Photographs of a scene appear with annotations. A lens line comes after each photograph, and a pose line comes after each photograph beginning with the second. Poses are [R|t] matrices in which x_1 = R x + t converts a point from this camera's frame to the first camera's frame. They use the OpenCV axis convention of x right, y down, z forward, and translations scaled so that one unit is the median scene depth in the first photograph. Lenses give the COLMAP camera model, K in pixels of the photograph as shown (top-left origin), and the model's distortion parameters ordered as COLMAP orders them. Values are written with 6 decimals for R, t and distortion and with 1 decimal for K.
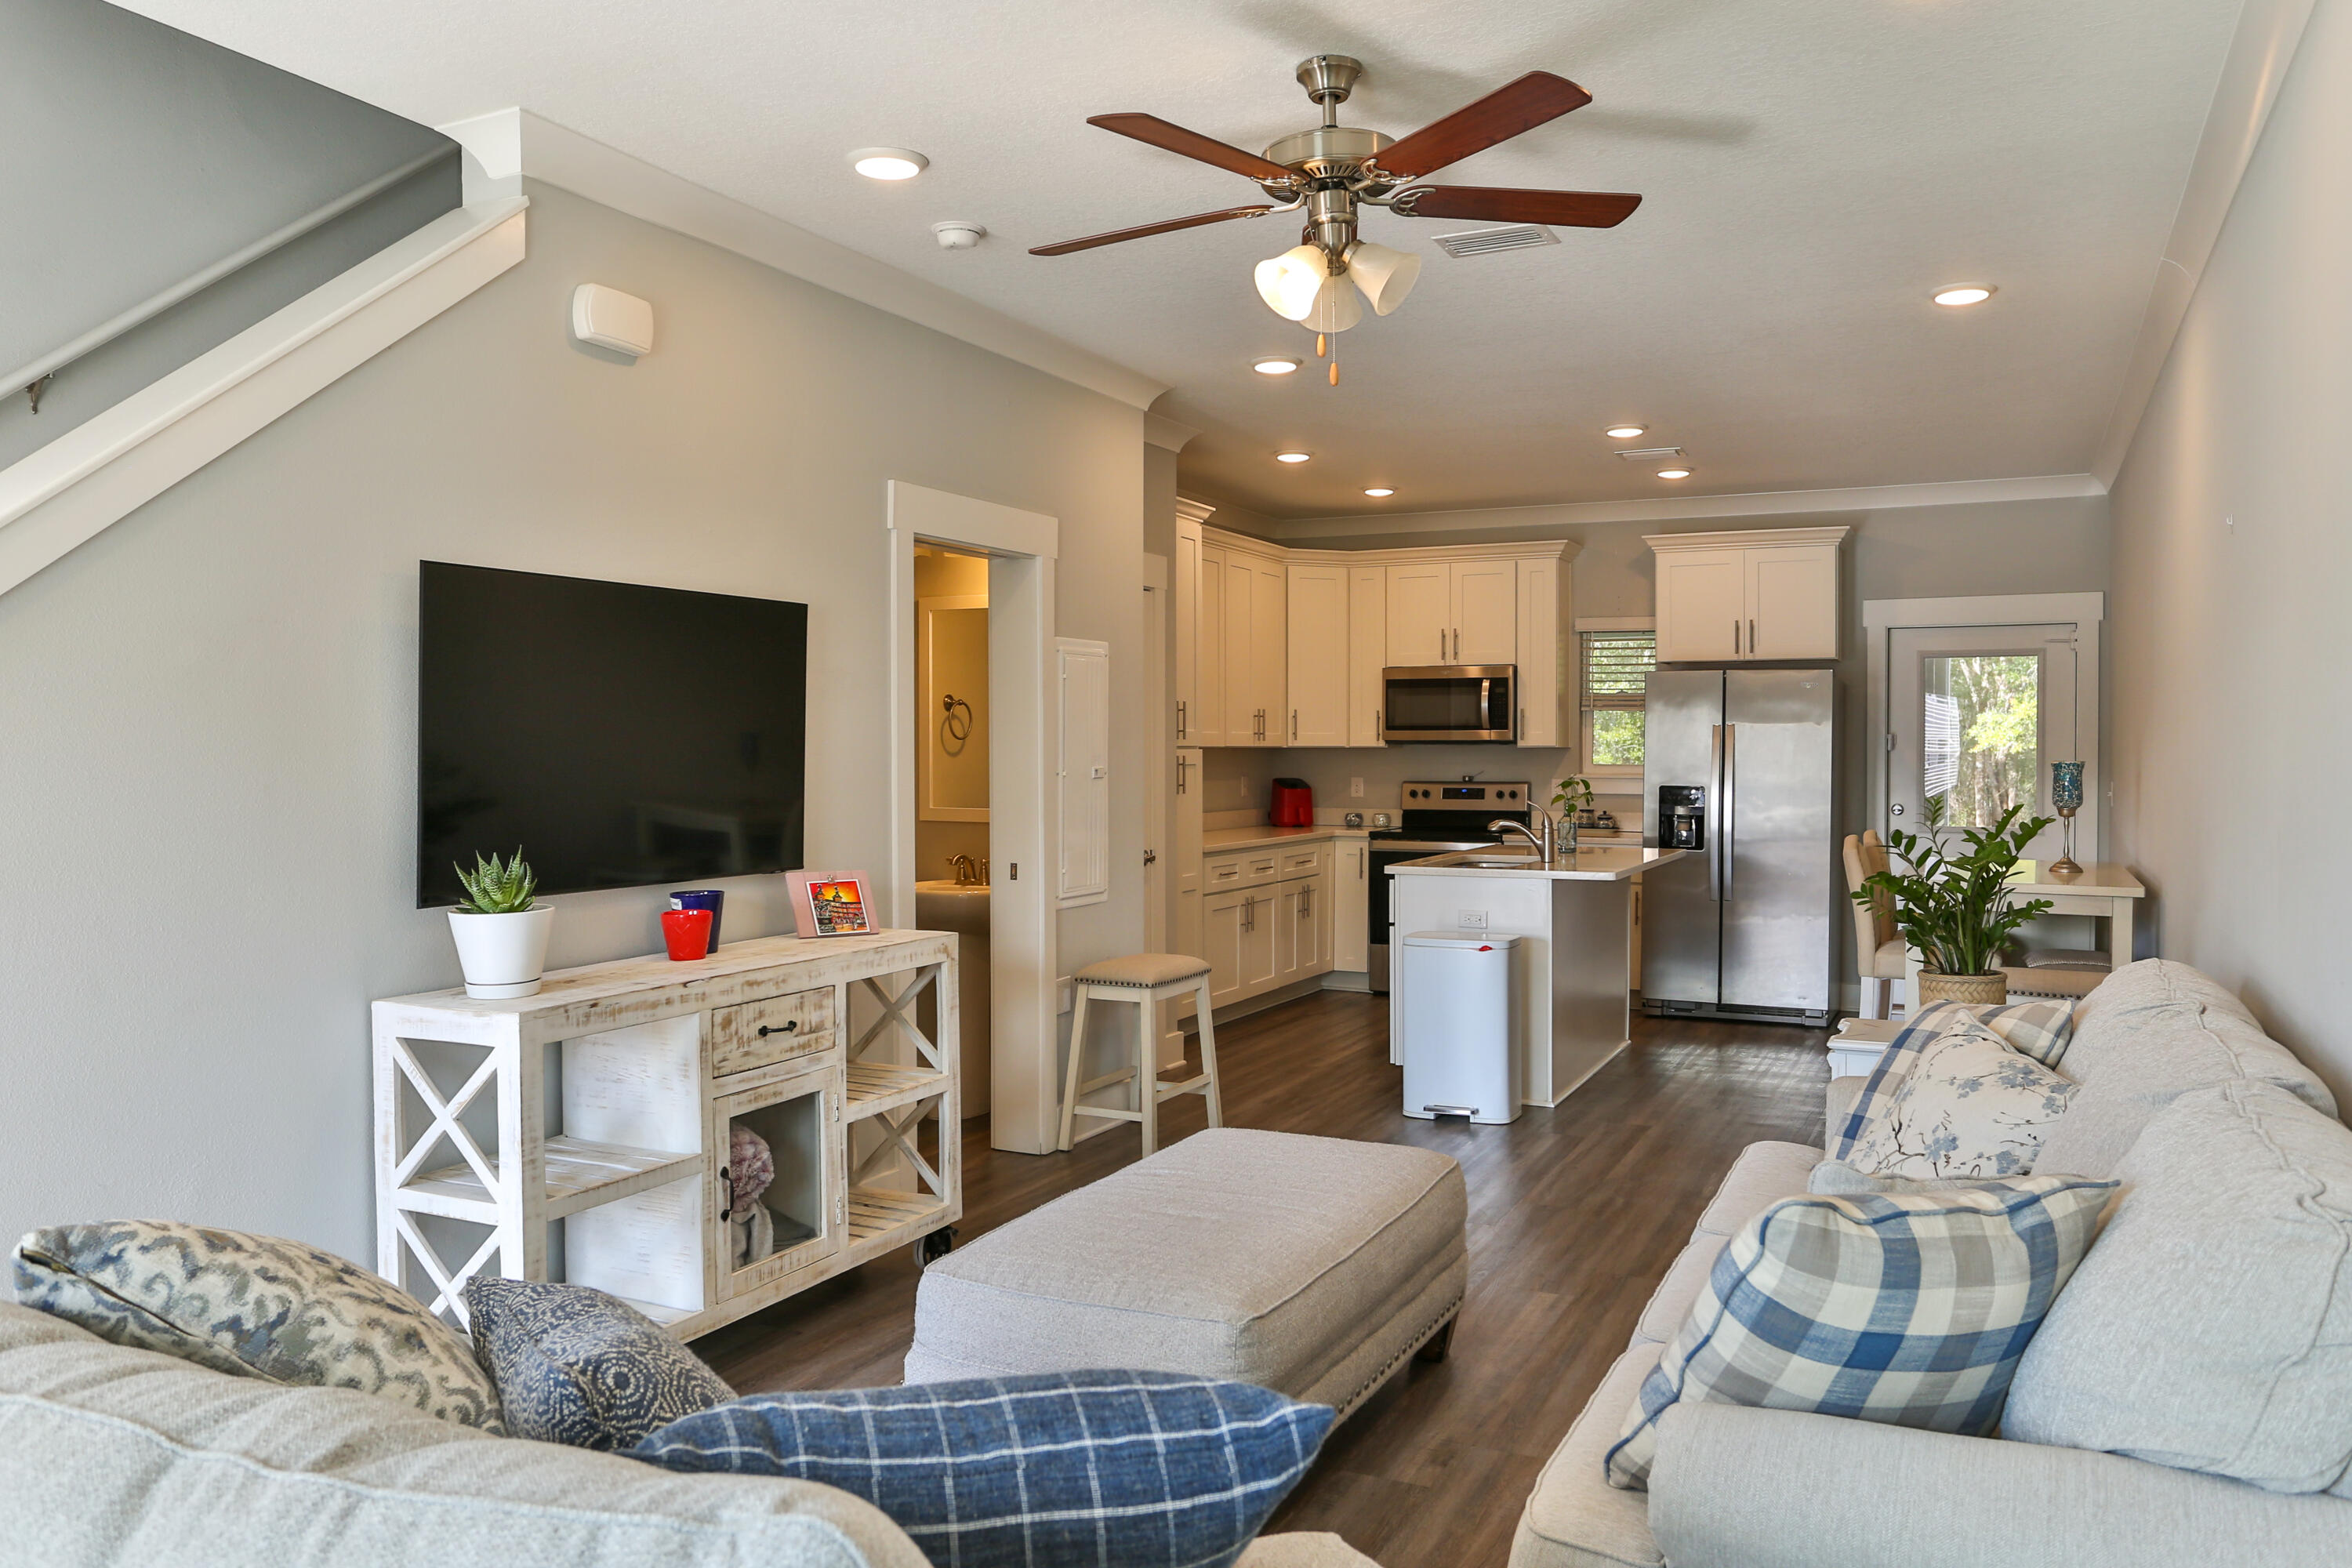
lens RADIAL K [[1718.3, 0, 1176.0], [0, 1718.3, 784.0], [0, 0, 1]] dist [-0.016521, -0.000329]
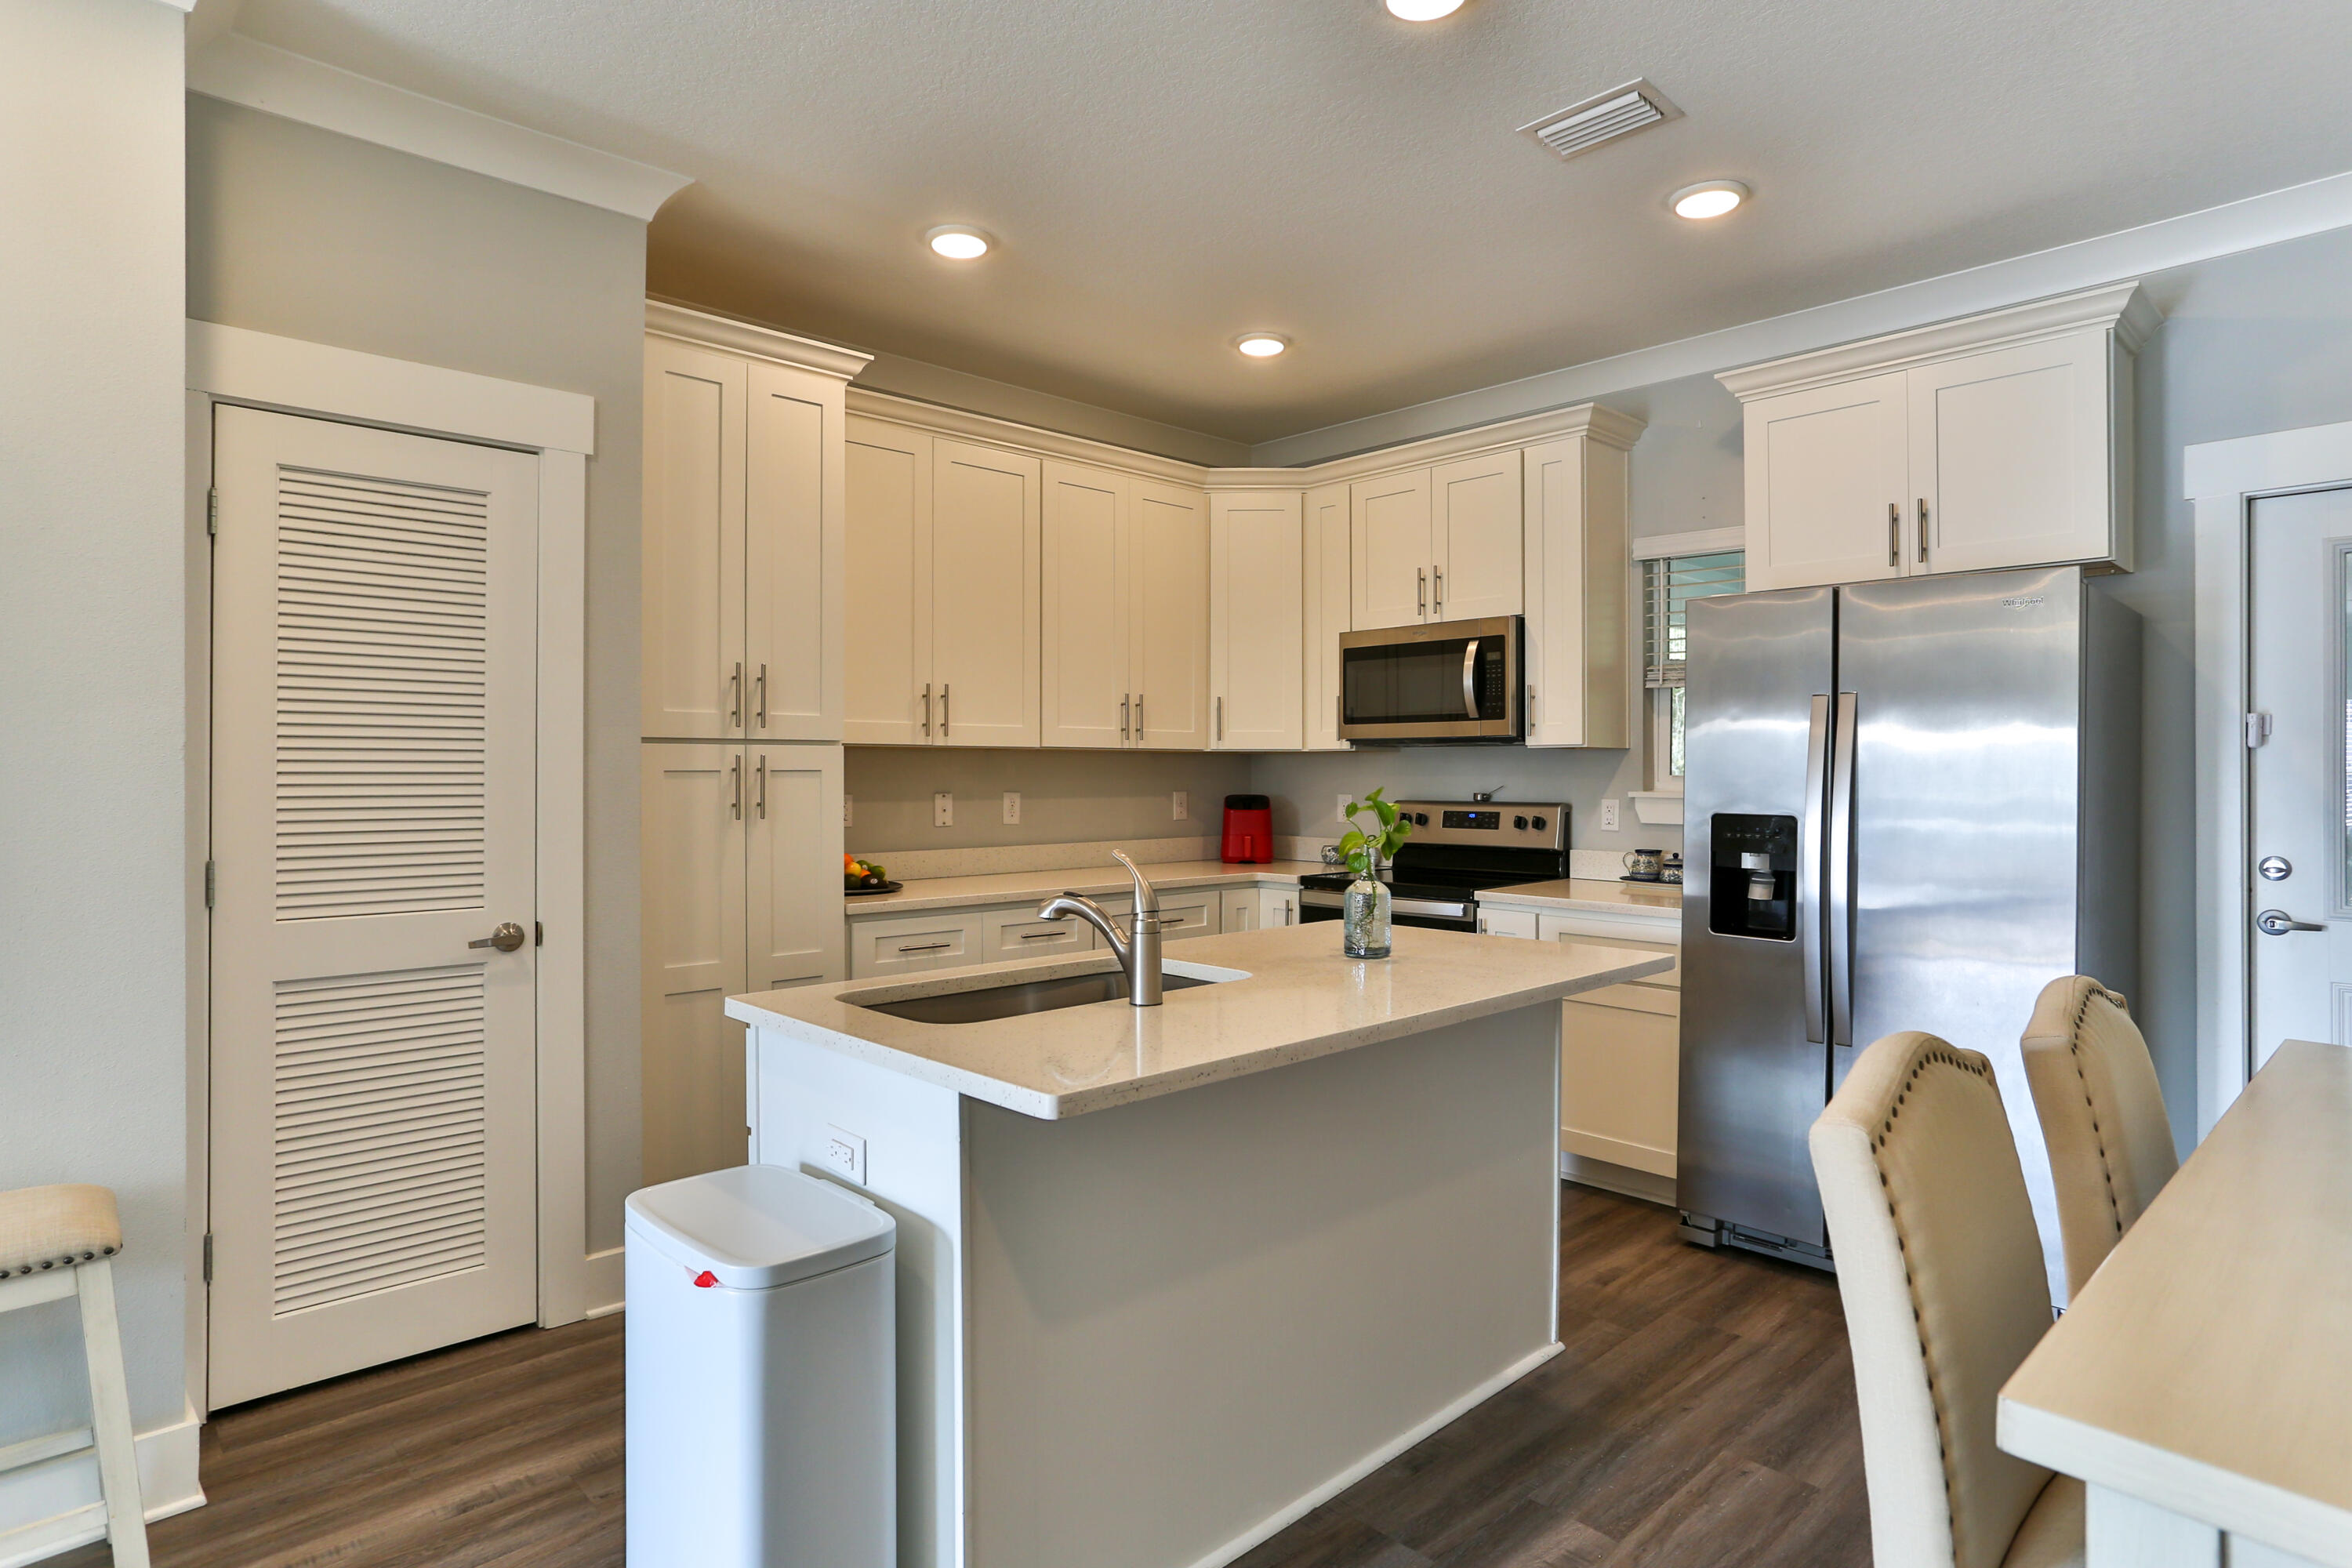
lens RADIAL K [[1262.9, 0, 1170.3], [0, 1262.9, 765.6], [0, 0, 1]] dist [-0.042932, 0.036346]
pose [[0.933102, -0.000205, -0.359612, 0.244325], [-0.009039, 0.999670, -0.024026, -0.002830], [0.359499, 0.025669, 0.932792, 0.530179]]
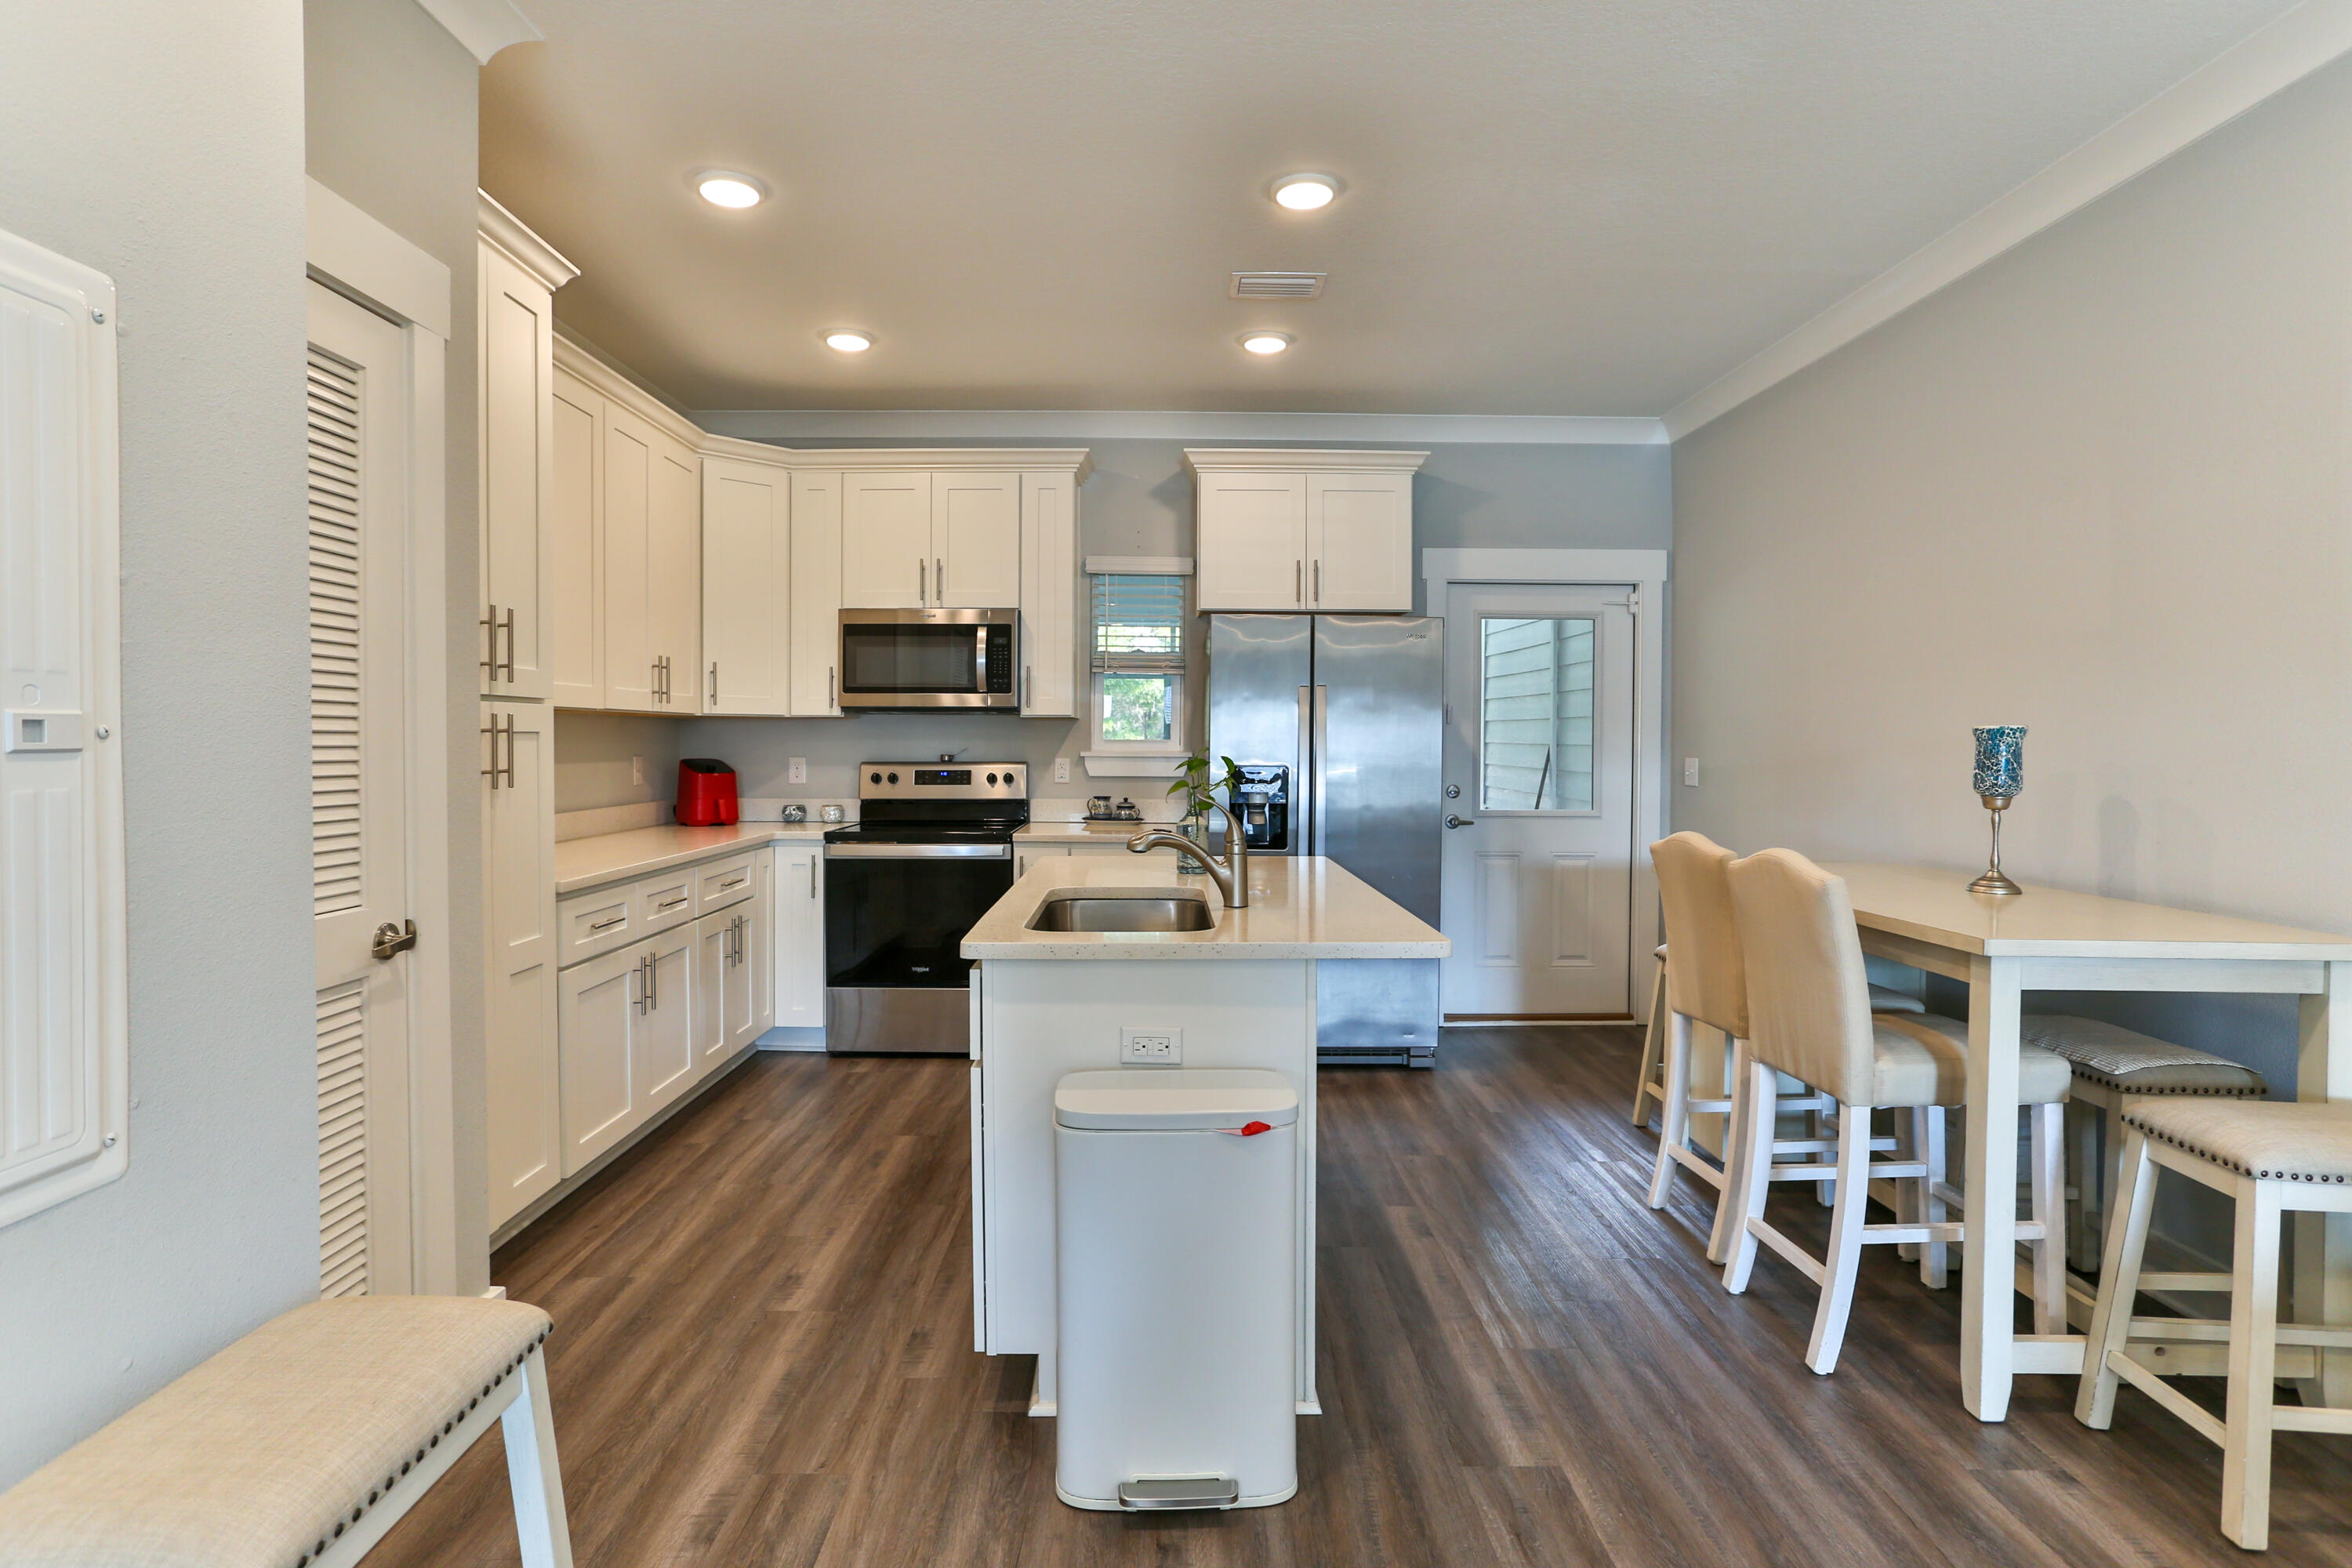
lens RADIAL K [[1211.5, 0, 1168.1], [0, 1211.5, 761.6], [0, 0, 1]] dist [-0.040914, 0.030041]
pose [[0.897980, -0.004819, 0.440010, 0.019222], [0.006134, 0.999980, -0.001566, -0.000189], [-0.439994, 0.004105, 0.897991, 0.486378]]
